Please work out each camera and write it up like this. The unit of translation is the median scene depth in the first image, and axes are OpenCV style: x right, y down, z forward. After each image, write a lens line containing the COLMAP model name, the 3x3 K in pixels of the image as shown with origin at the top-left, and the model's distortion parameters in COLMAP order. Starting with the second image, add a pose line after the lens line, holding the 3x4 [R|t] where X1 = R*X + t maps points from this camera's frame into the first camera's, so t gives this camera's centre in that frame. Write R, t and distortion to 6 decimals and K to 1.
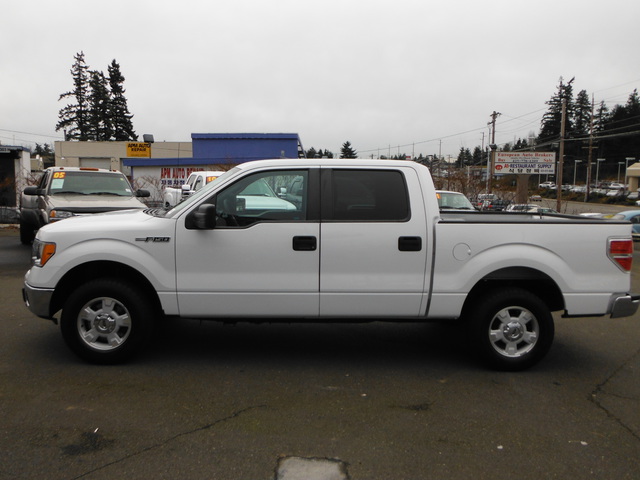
lens RADIAL K [[520.9, 0, 321.8], [0, 520.9, 239.8], [0, 0, 1]] dist [-0.025569, 0.033120]
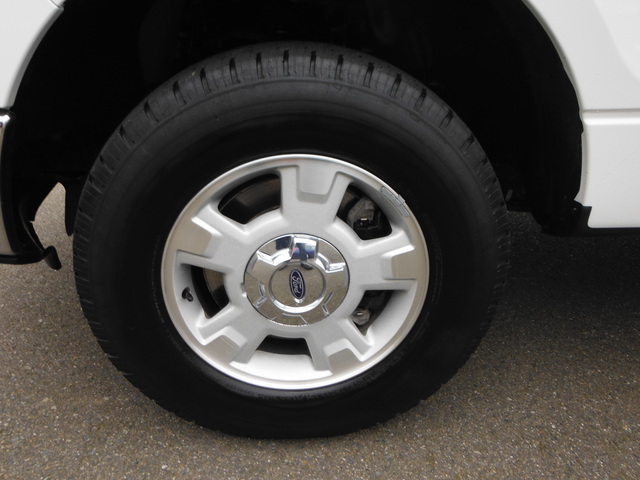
lens RADIAL K [[520.9, 0, 319.8], [0, 520.9, 241.5], [0, 0, 1]] dist [-0.025569, 0.033120]
pose [[0.999614, -0.026132, 0.009452, -0.410580], [0.020977, 0.932684, 0.360085, 0.073561], [-0.018225, -0.359748, 0.932872, 0.814590]]
